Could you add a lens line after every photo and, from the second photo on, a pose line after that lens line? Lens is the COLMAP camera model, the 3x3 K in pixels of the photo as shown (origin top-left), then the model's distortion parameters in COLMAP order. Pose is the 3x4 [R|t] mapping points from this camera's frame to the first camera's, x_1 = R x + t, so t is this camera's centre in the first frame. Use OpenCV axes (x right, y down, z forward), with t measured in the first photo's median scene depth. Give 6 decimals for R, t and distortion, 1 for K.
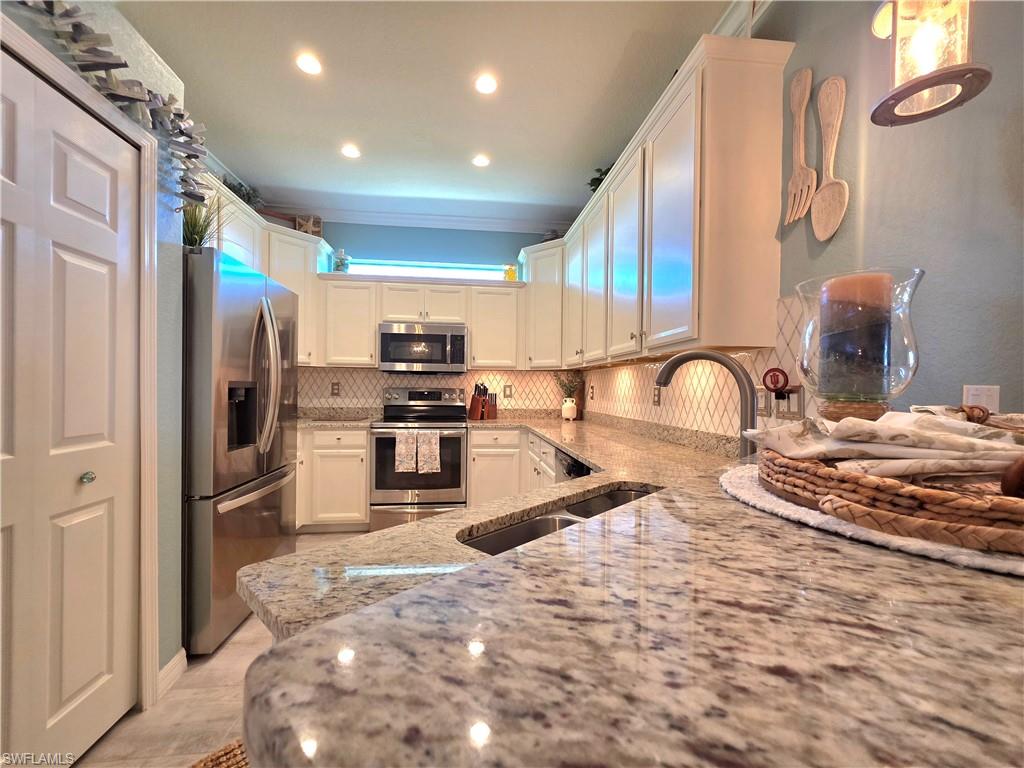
lens RADIAL K [[382.4, 0, 535.9], [0, 382.4, 391.3], [0, 0, 1]] dist [0.001998, 0.000104]
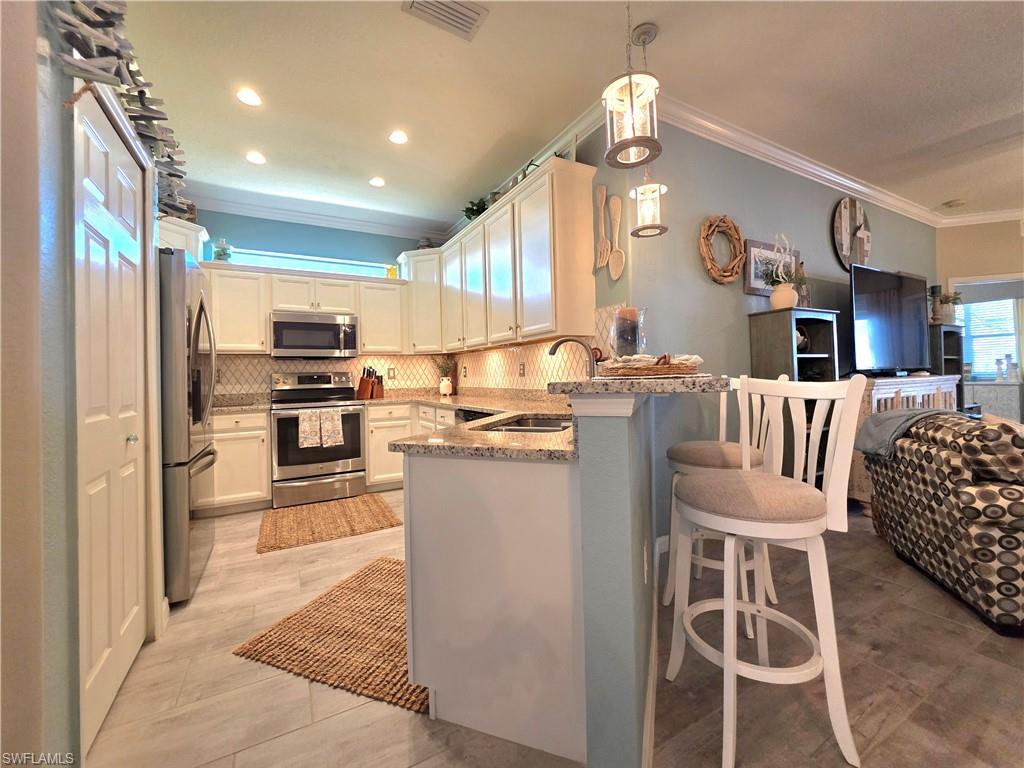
lens RADIAL K [[402.9, 0, 512.9], [0, 402.9, 372.5], [0, 0, 1]] dist [-0.000709, 0.000129]
pose [[0.925554, -0.030755, 0.377364, -0.221618], [0.039200, 0.999123, -0.014716, 0.033832], [-0.376580, 0.028413, 0.925948, -0.294668]]
